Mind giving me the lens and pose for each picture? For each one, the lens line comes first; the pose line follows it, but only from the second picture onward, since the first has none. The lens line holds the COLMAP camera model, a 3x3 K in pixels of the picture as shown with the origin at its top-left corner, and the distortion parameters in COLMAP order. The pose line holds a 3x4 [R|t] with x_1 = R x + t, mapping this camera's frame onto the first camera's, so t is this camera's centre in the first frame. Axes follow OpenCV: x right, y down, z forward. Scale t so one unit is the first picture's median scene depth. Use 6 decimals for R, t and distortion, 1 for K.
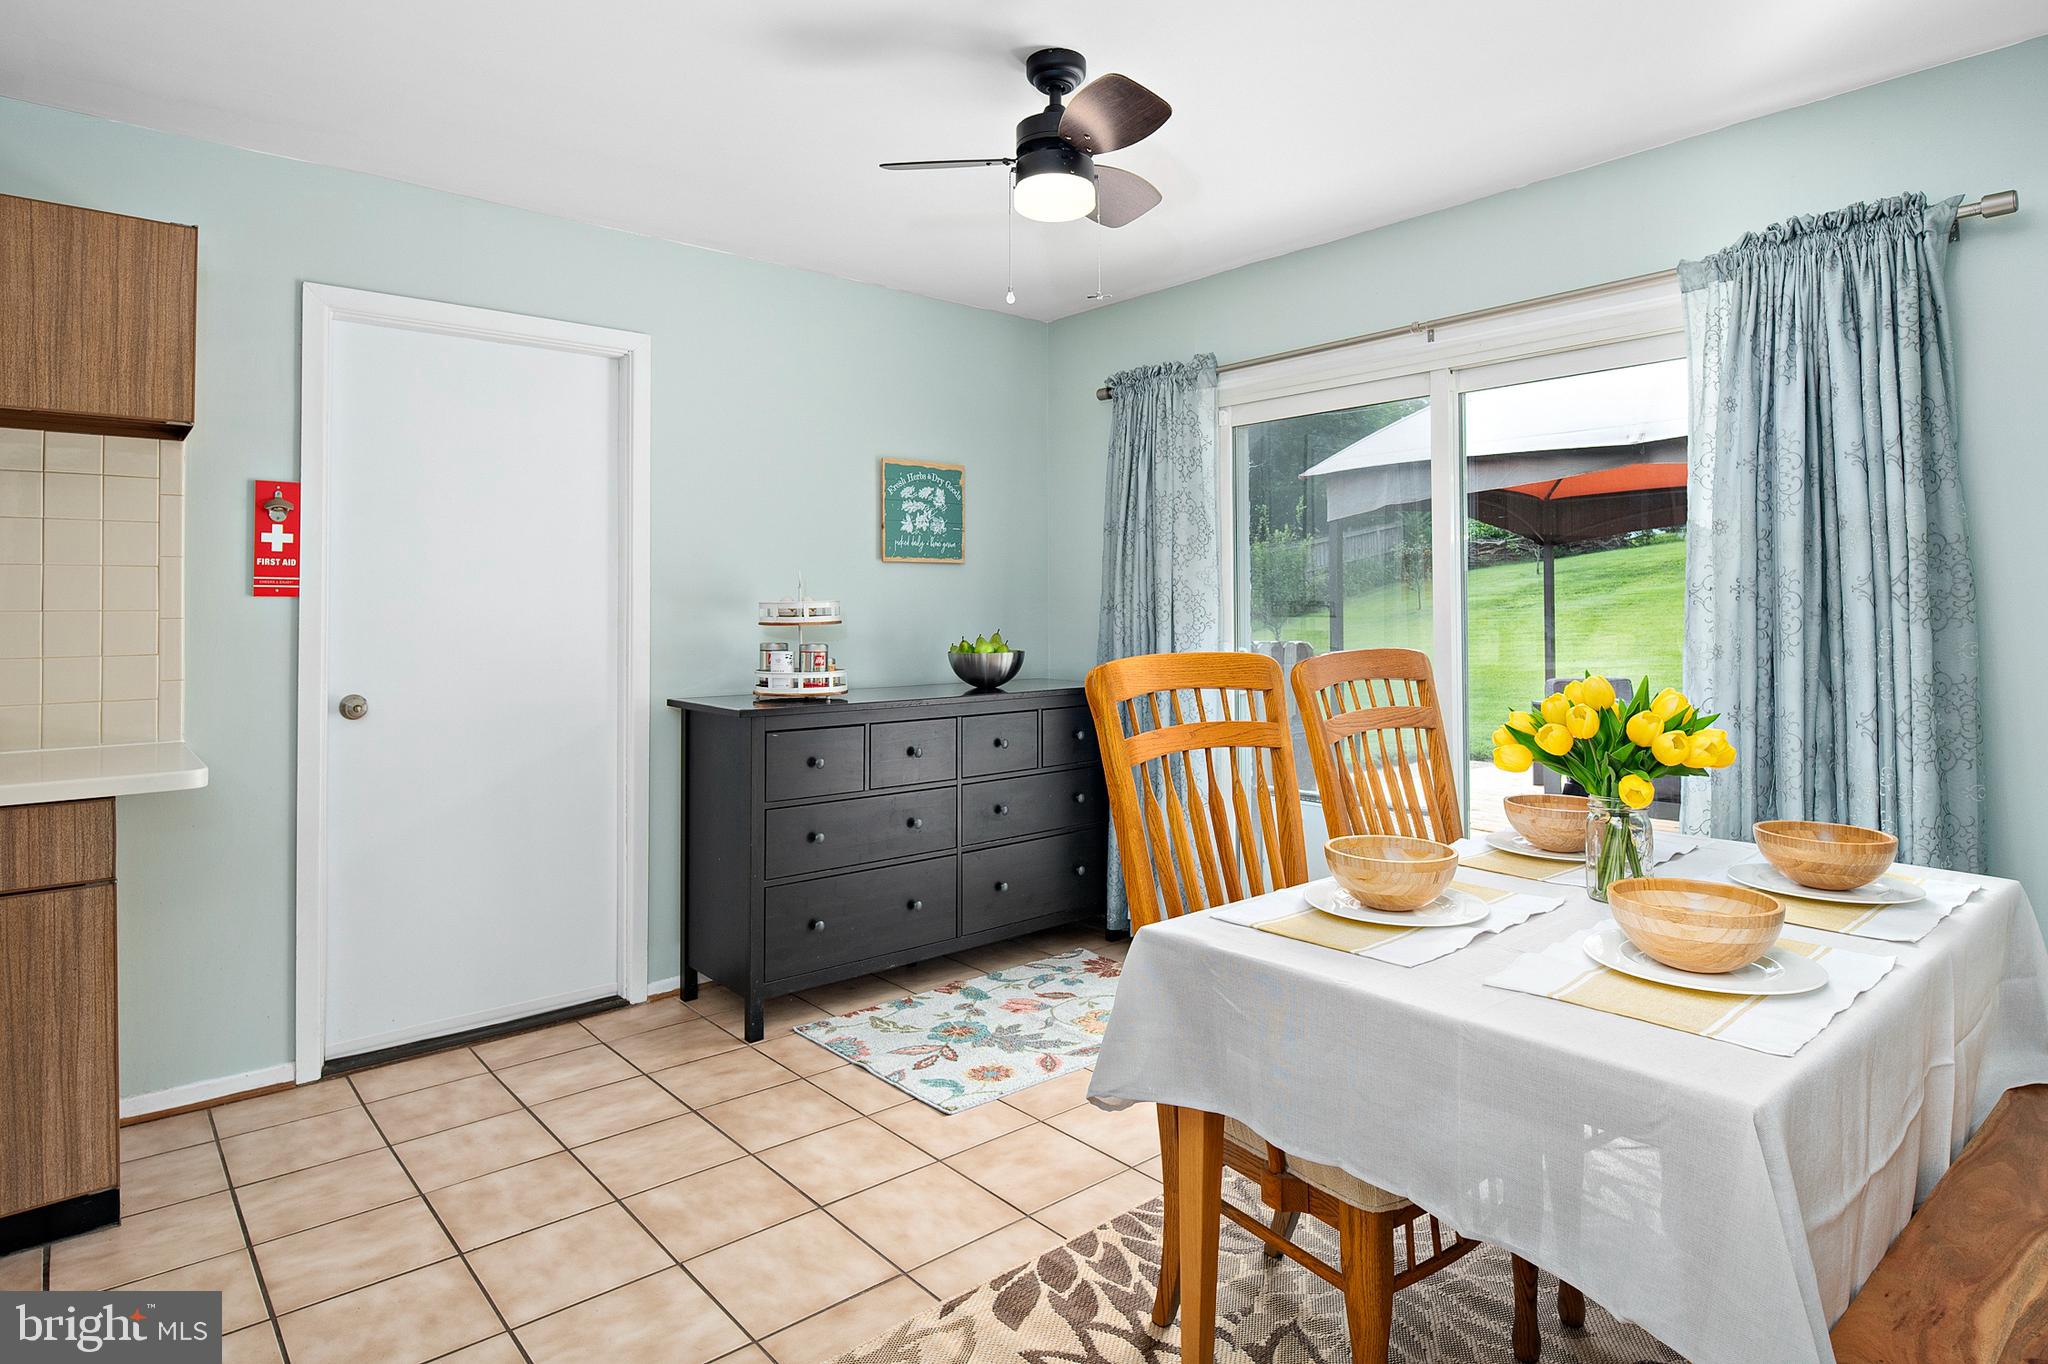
lens RADIAL K [[1126.7, 0, 1029.8], [0, 1126.7, 582.9], [0, 0, 1]] dist [-0.004922, -0.001543]
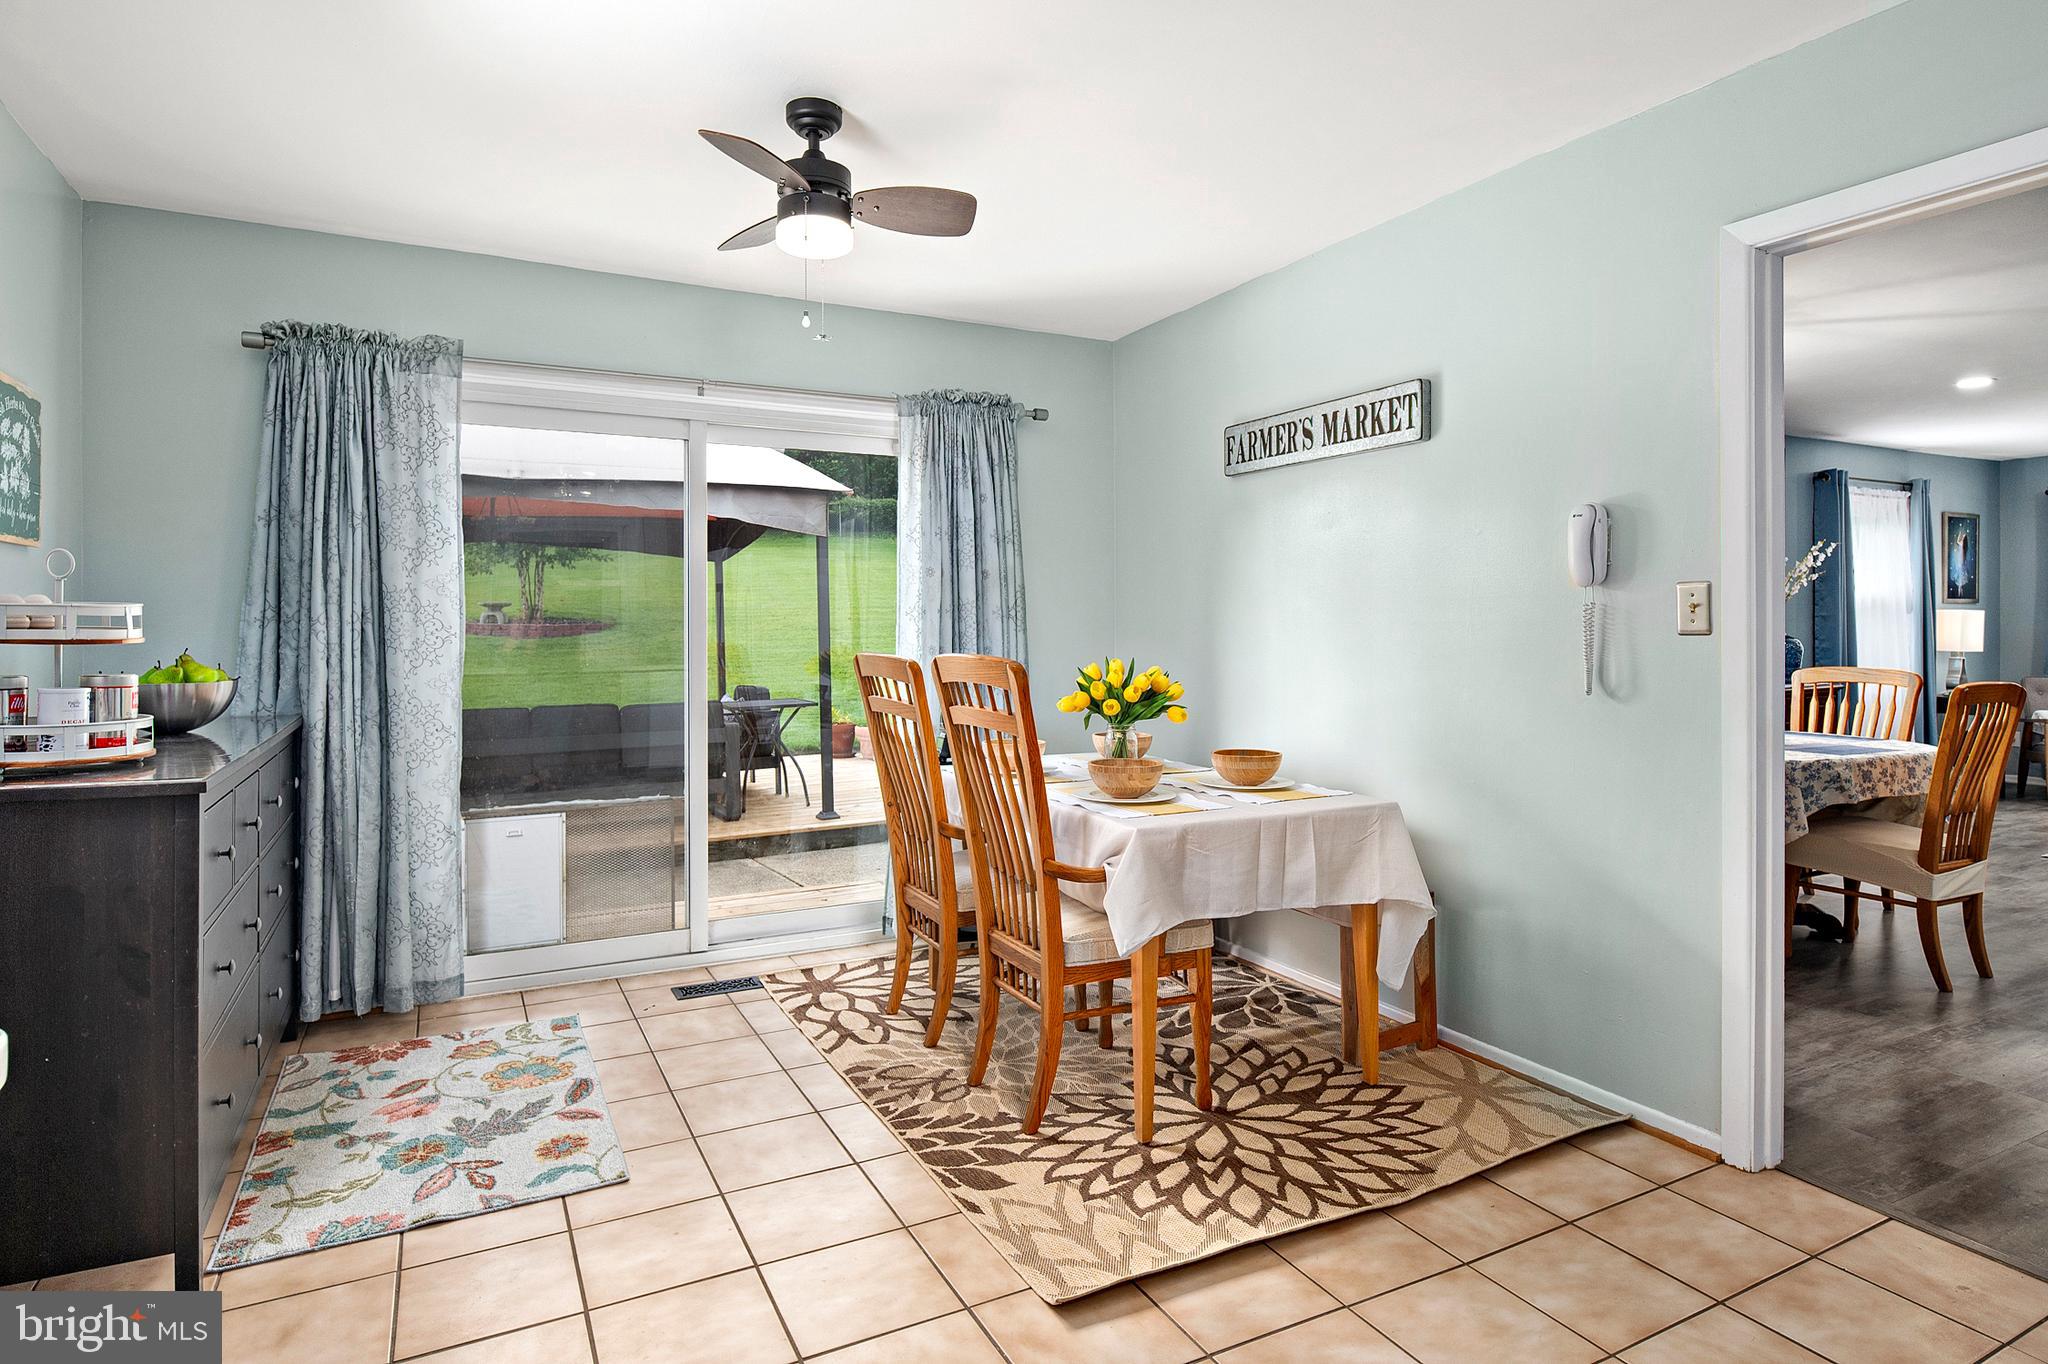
lens RADIAL K [[1114.9, 0, 1026.3], [0, 1114.9, 605.7], [0, 0, 1]] dist [0.000302, -0.001620]
pose [[0.232423, 0.020416, 0.972401, -0.950772], [-0.025212, 0.999570, -0.014960, 0.019438], [-0.972288, -0.021039, 0.232838, 0.533558]]
